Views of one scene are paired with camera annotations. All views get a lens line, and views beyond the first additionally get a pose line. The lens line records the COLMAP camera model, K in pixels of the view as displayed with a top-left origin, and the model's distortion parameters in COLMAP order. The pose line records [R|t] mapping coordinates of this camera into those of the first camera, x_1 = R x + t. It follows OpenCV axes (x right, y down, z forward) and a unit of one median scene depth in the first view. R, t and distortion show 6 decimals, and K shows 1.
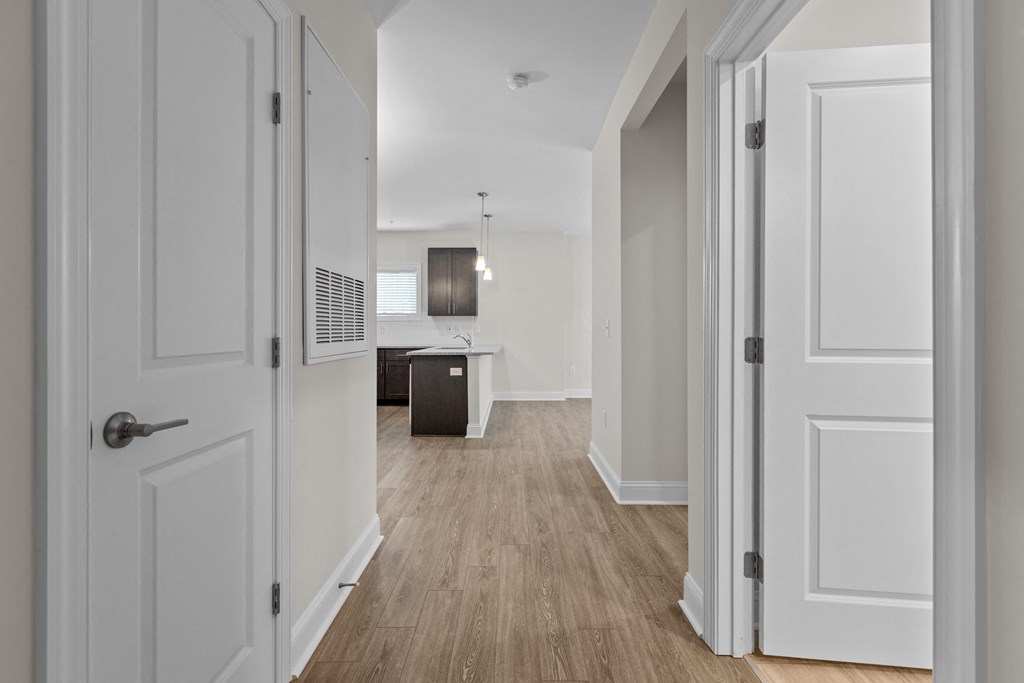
lens RADIAL K [[463.1, 0, 507.8], [0, 463.1, 328.4], [0, 0, 1]] dist [0.000631, -0.000345]
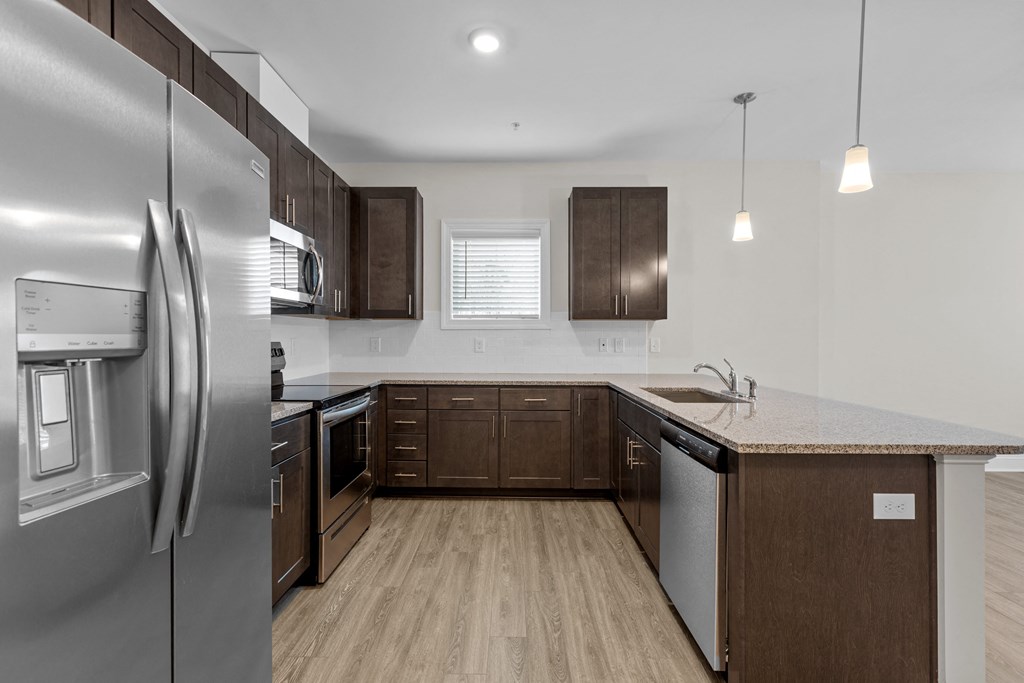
lens RADIAL K [[474.8, 0, 512.0], [0, 474.8, 341.5], [0, 0, 1]] dist [0.010392, 0.000093]
pose [[0.999987, 0.001672, -0.004887, -0.292484], [-0.001604, 0.999902, 0.013884, -0.012226], [0.004910, -0.013876, 0.999892, 0.579439]]
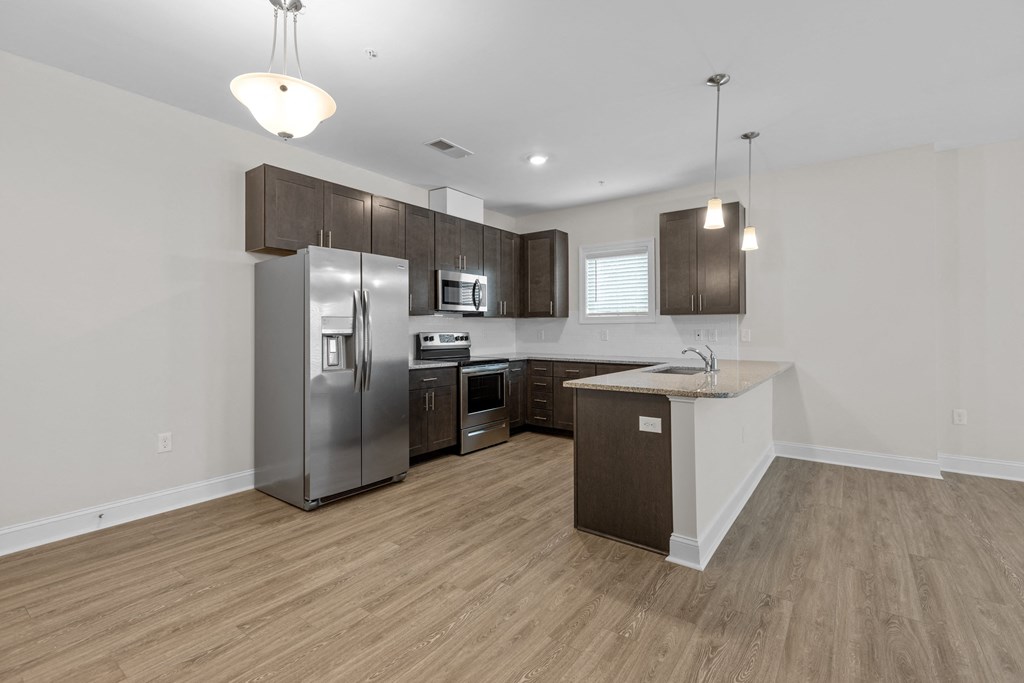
lens RADIAL K [[463.1, 0, 507.8], [0, 463.1, 328.4], [0, 0, 1]] dist [0.000631, -0.000345]
pose [[0.805974, -0.004244, -0.591935, 0.055795], [0.005898, 0.999982, 0.000861, -0.012492], [0.591921, -0.004185, 0.805985, 0.407537]]
